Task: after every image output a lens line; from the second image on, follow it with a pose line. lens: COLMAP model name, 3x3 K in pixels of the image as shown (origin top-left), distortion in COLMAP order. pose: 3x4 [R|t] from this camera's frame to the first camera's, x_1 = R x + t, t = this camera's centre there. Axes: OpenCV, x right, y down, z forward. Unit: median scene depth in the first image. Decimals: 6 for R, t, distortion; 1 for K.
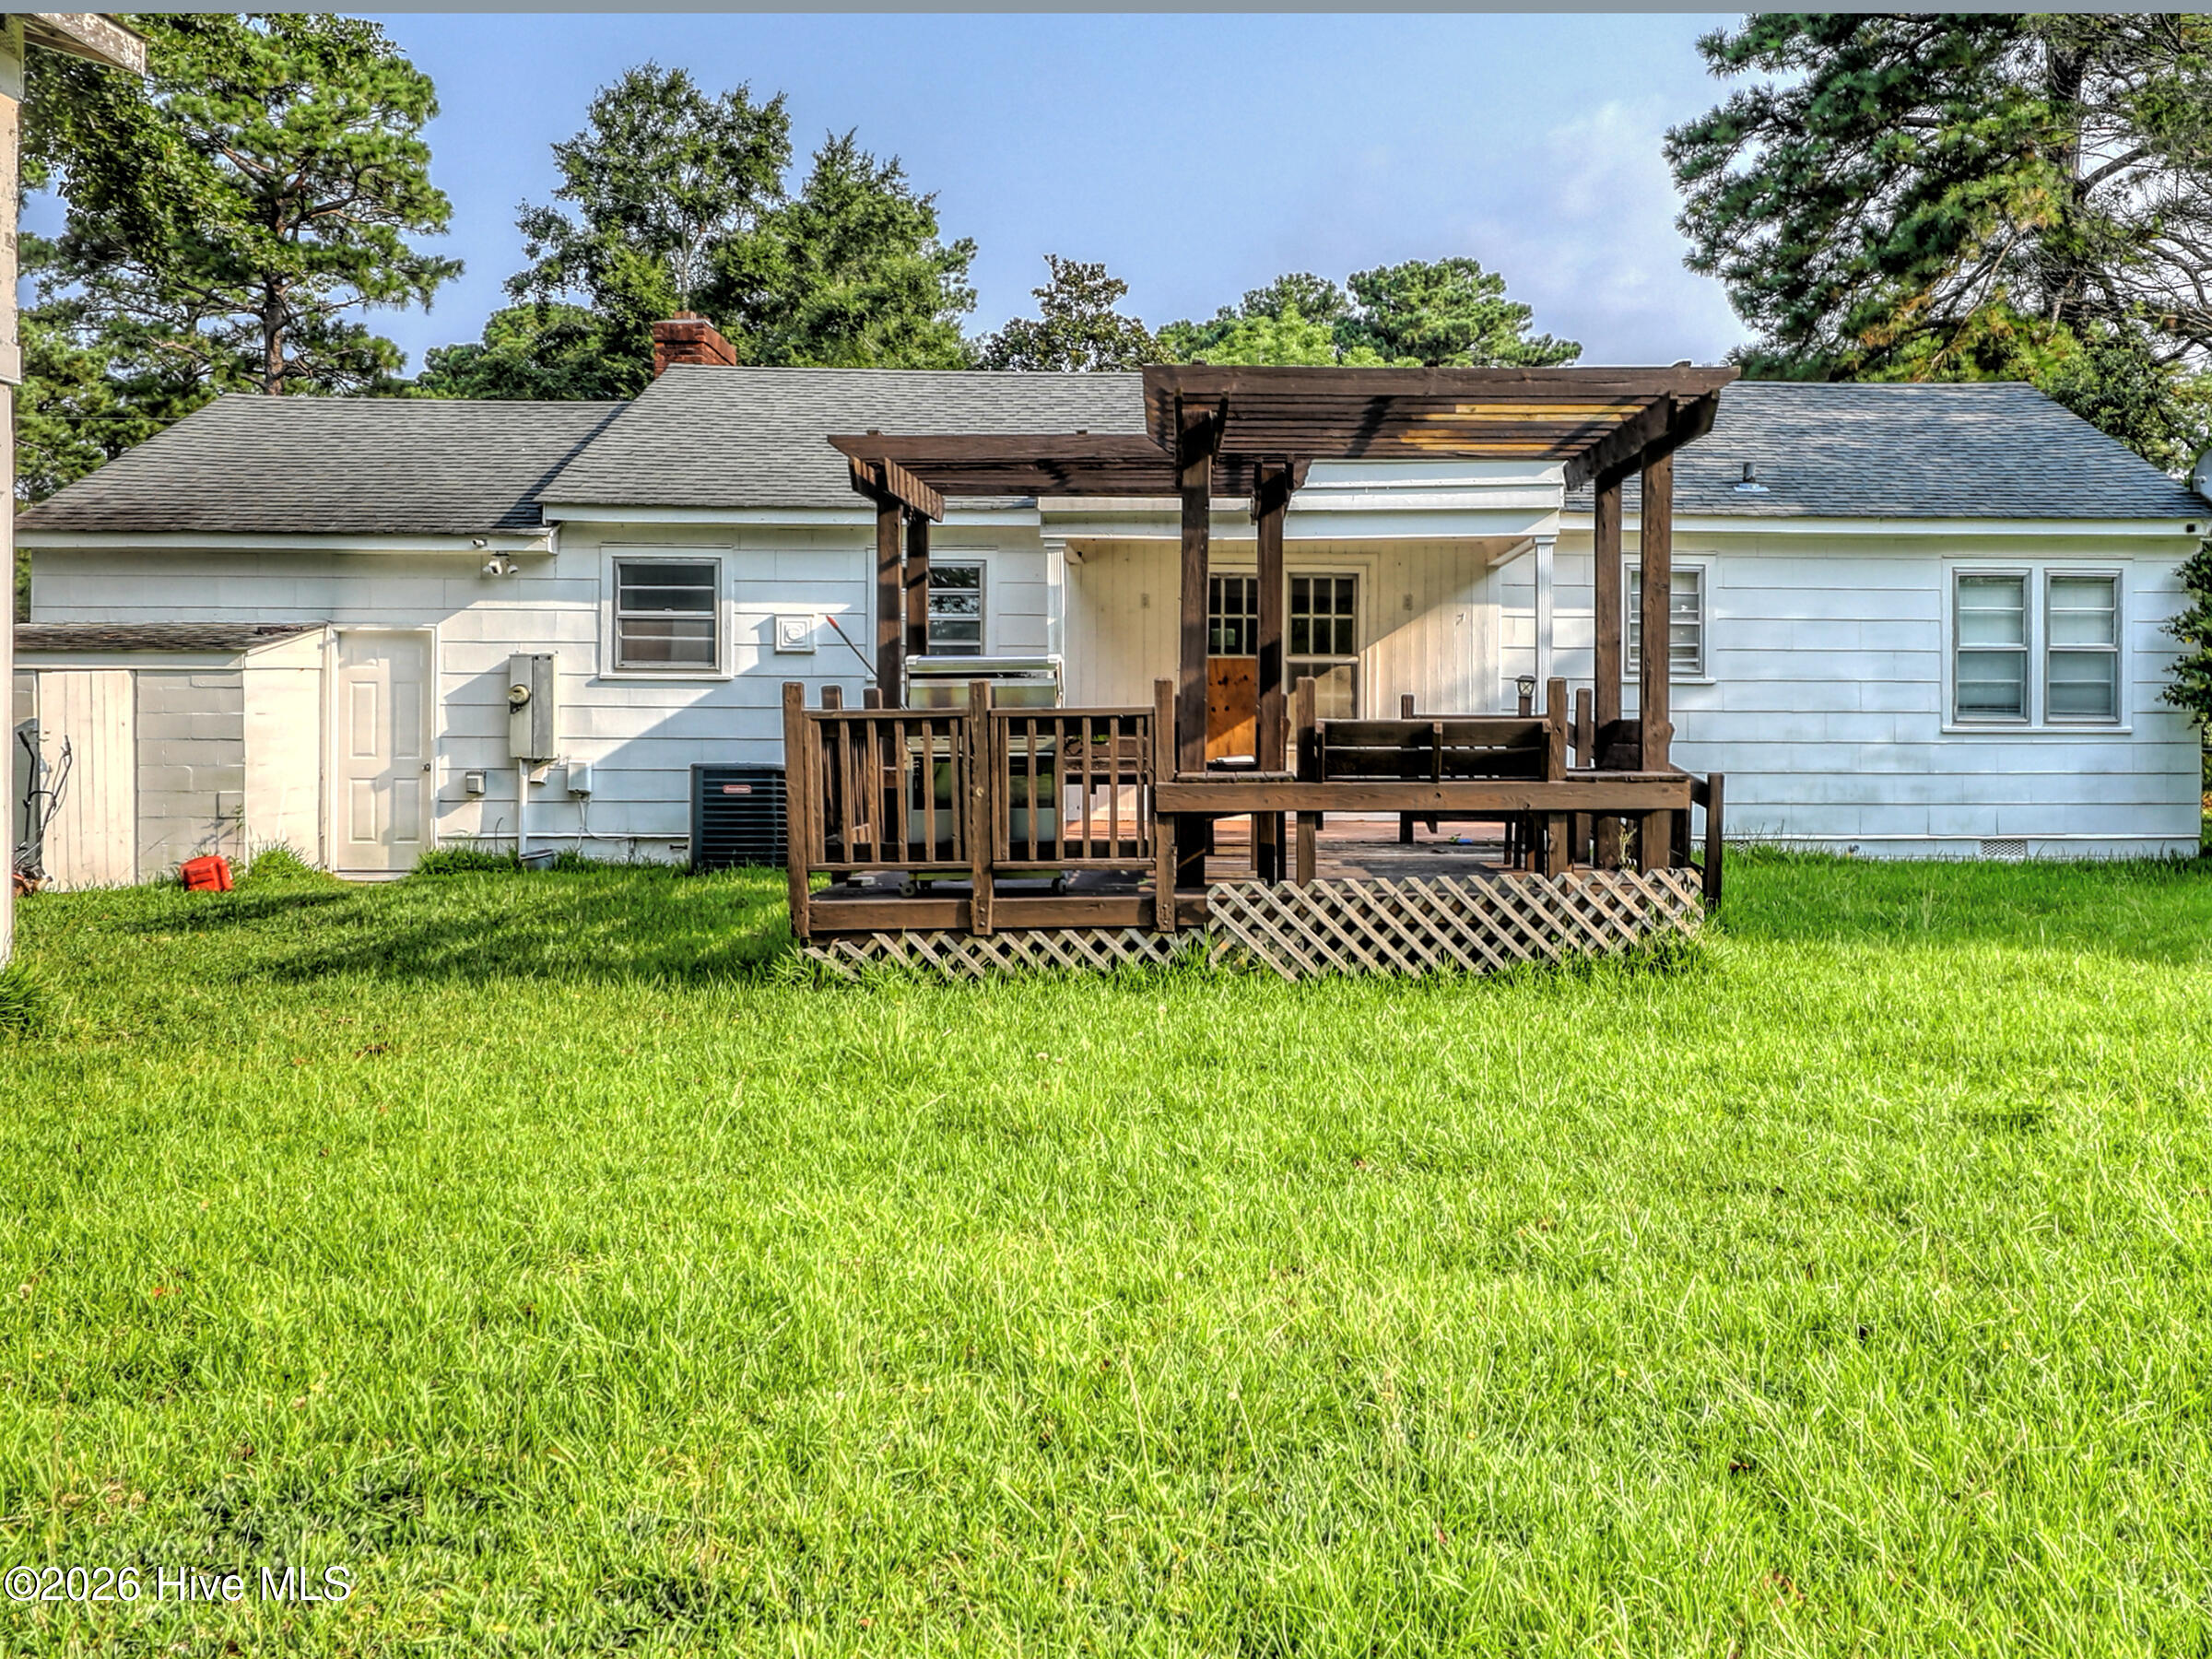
lens RADIAL K [[2367.0, 0, 1114.4], [0, 2367.0, 701.1], [0, 0, 1]] dist [-0.015583, 0.000382]
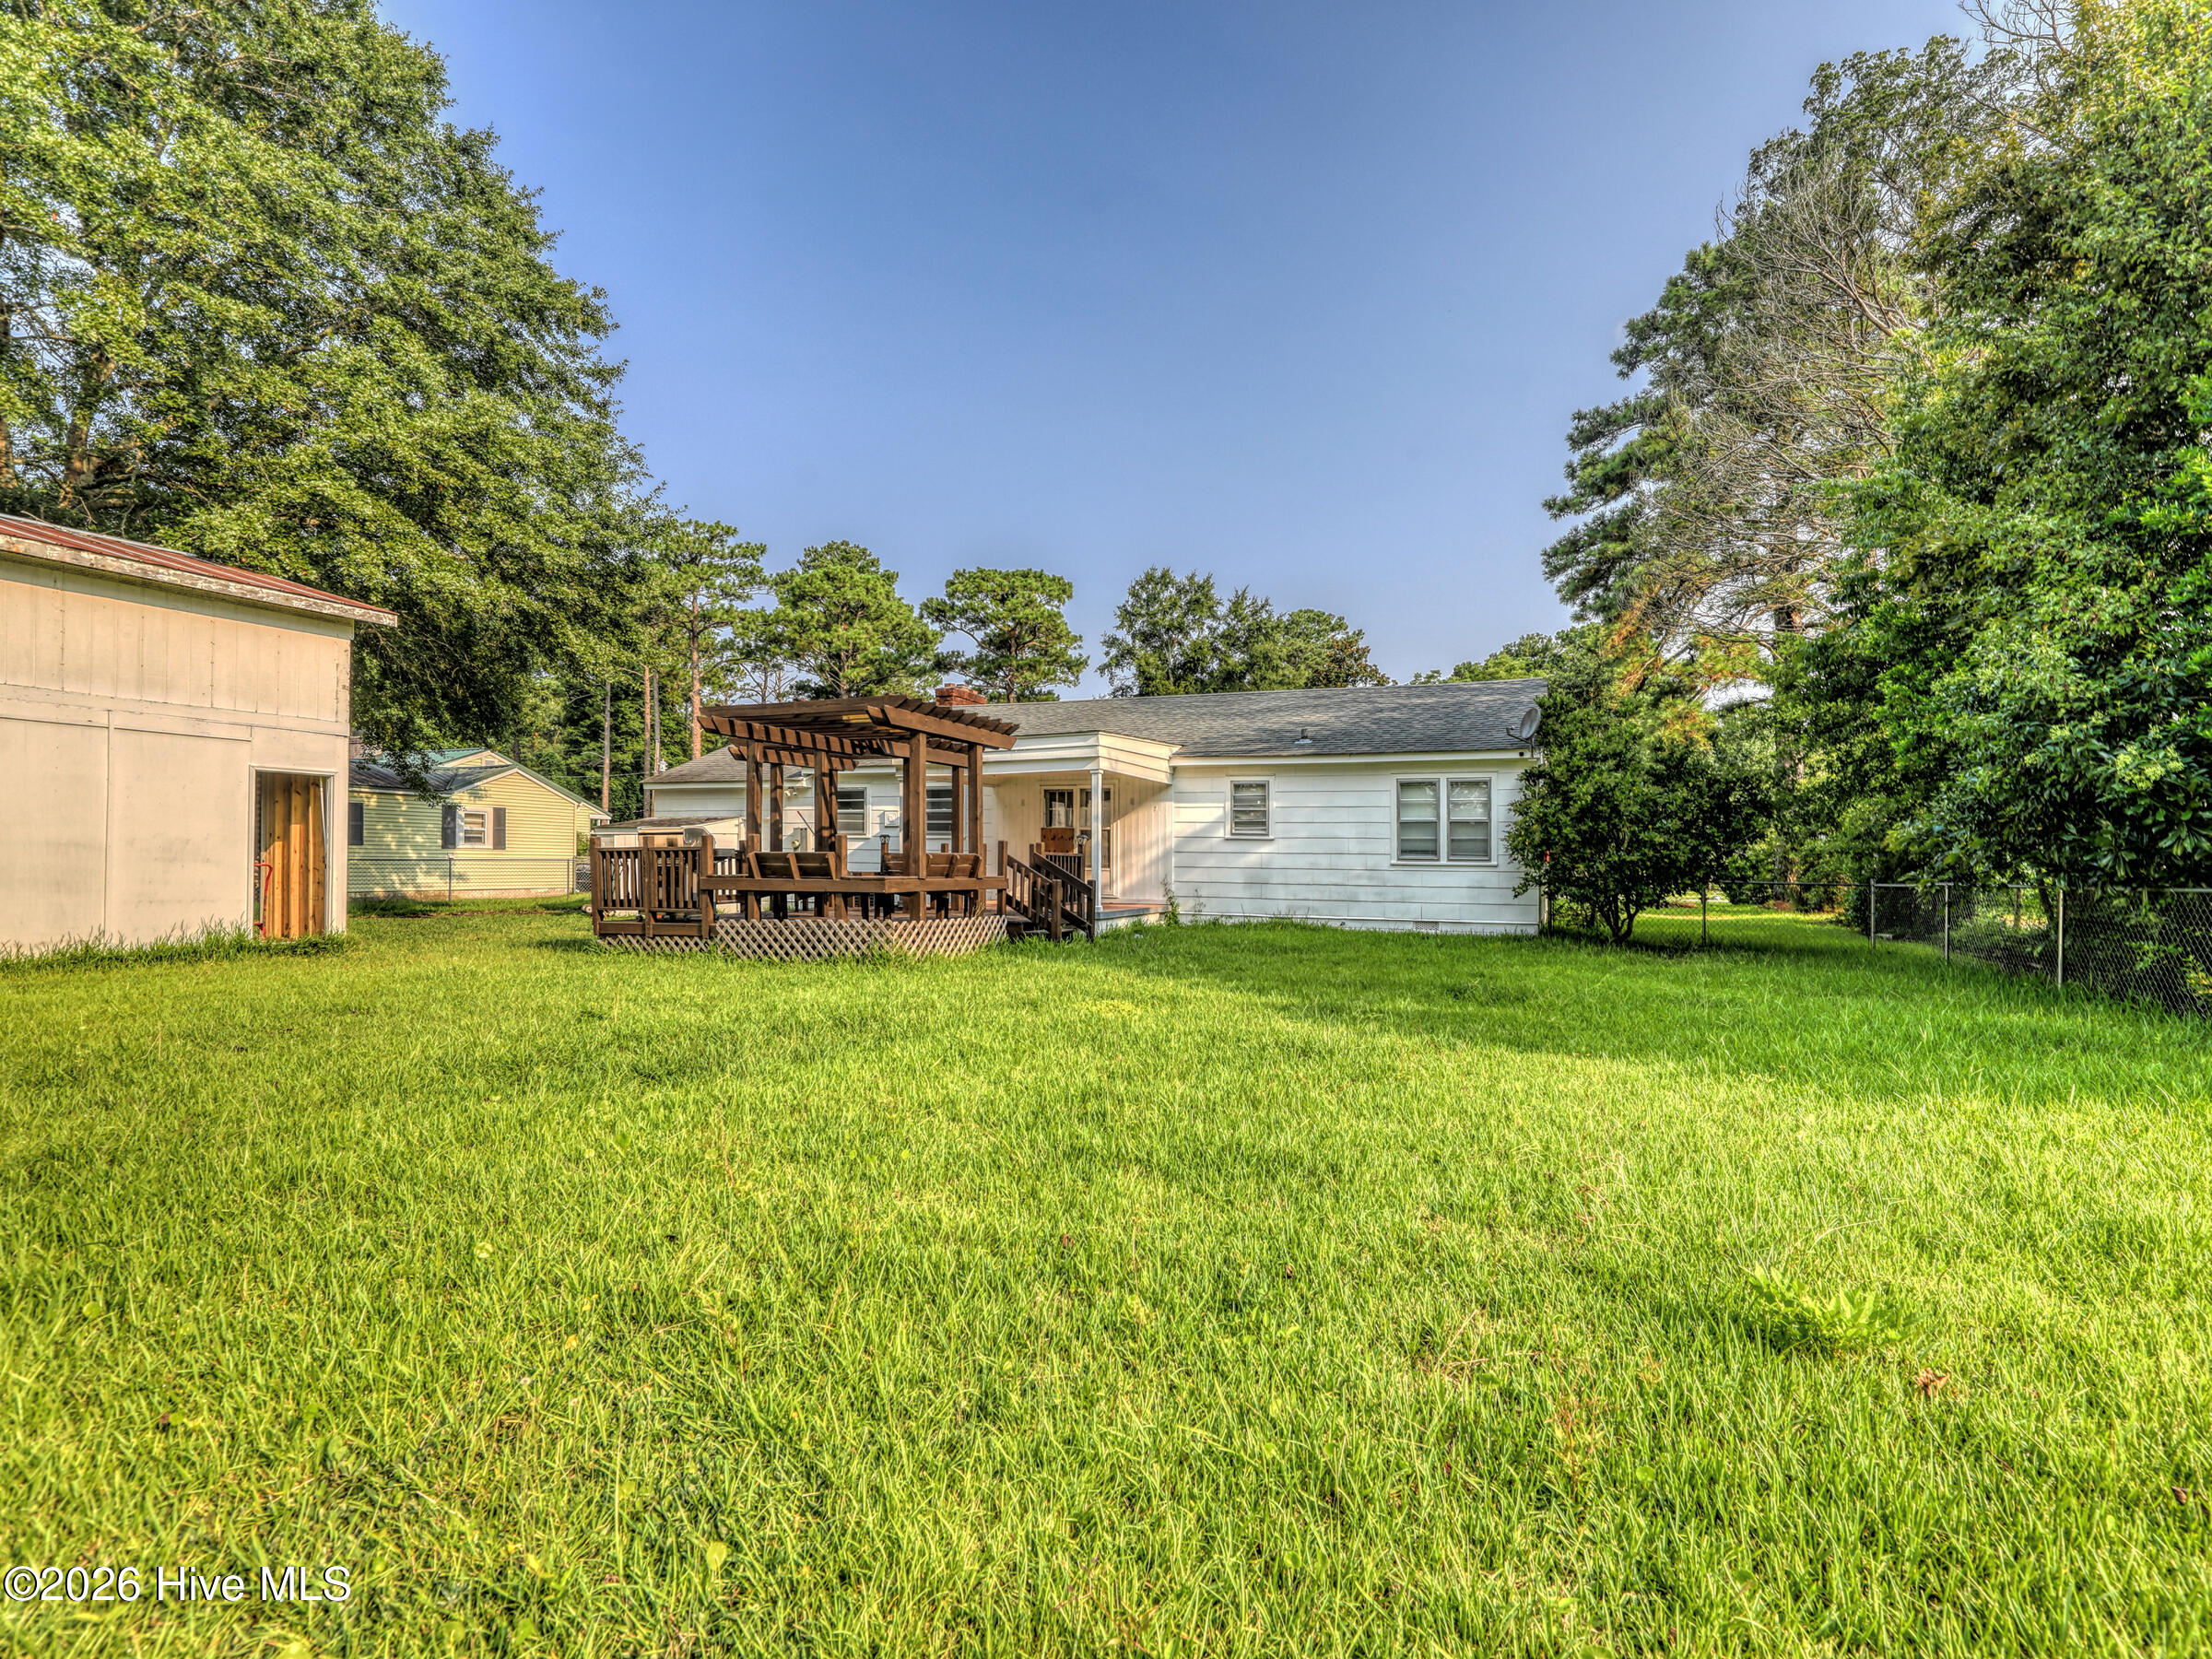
lens RADIAL K [[1113.5, 0, 1106.0], [0, 1113.5, 829.5], [0, 0, 1]] dist [-0.003193, -0.000342]
pose [[0.899586, -0.005219, -0.436712, 0.535570], [-0.004748, 0.999753, -0.021728, 0.005146], [0.436717, 0.021620, 0.899339, 0.091520]]
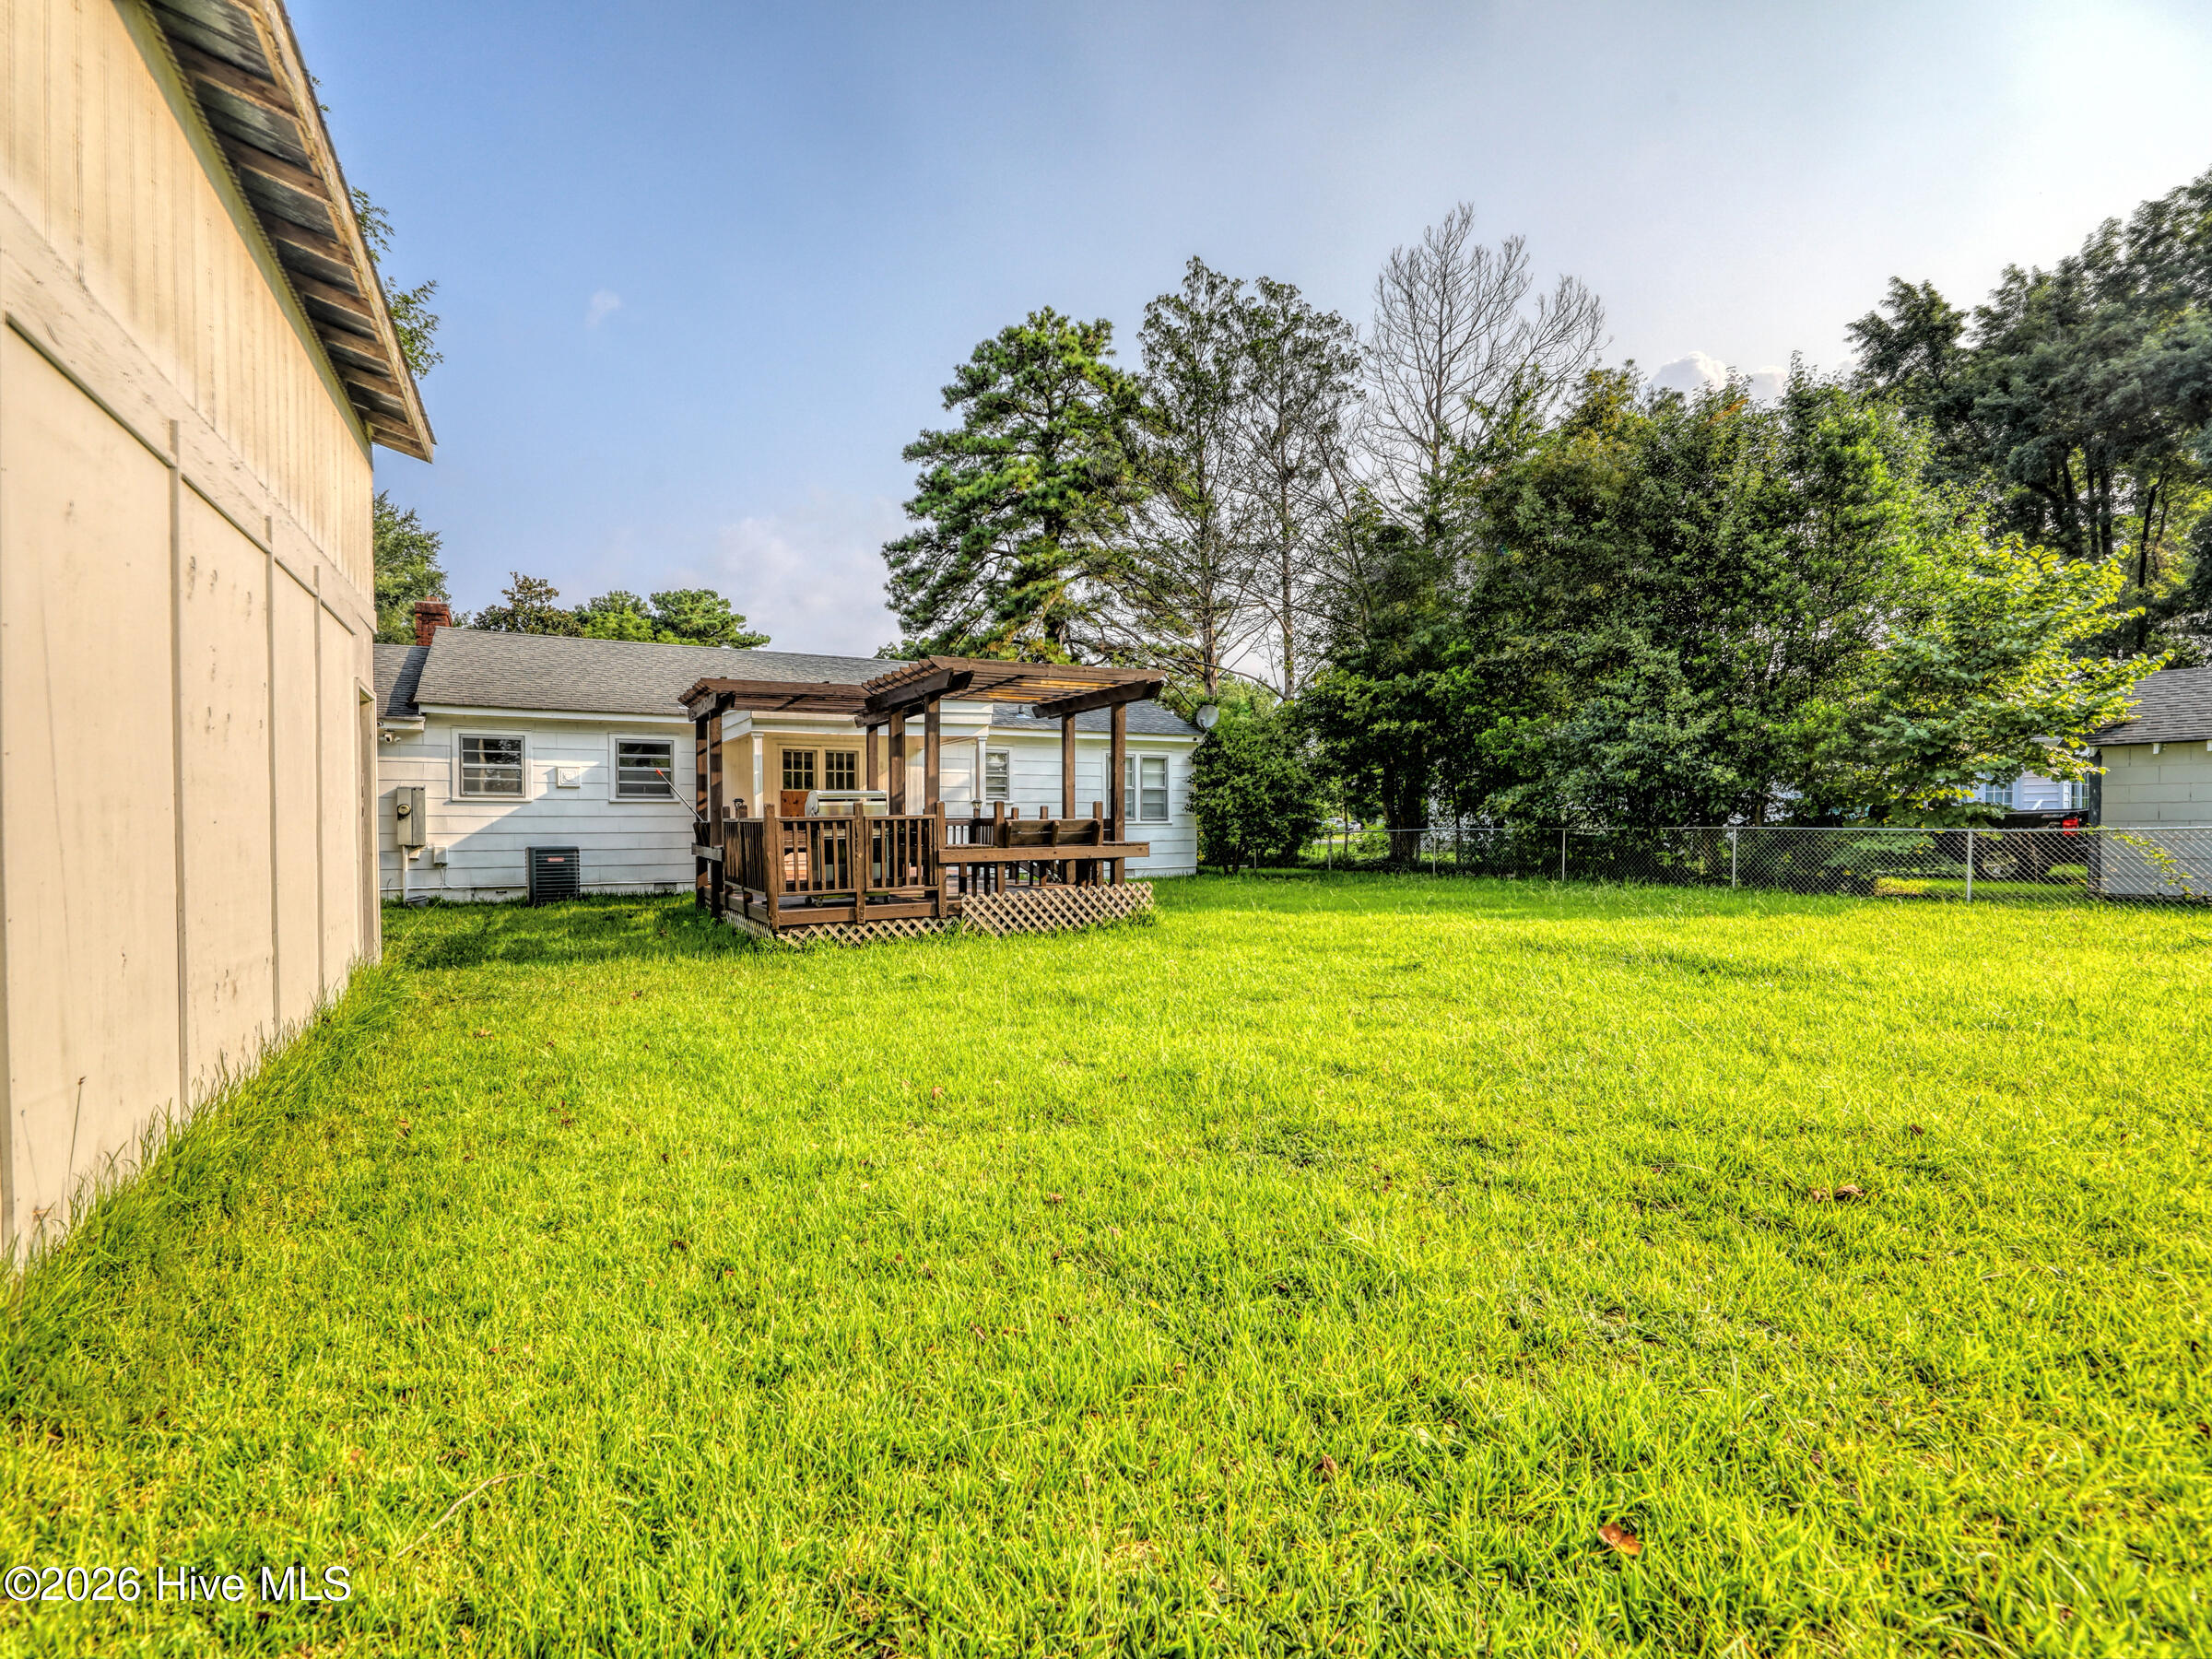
lens RADIAL K [[1113.5, 0, 1106.0], [0, 1113.5, 829.5], [0, 0, 1]] dist [-0.003193, -0.000342]
pose [[0.888805, -0.011018, 0.458154, -0.189620], [0.002978, 0.999829, 0.018267, -0.001664], [-0.458276, -0.014872, 0.888685, 0.010769]]
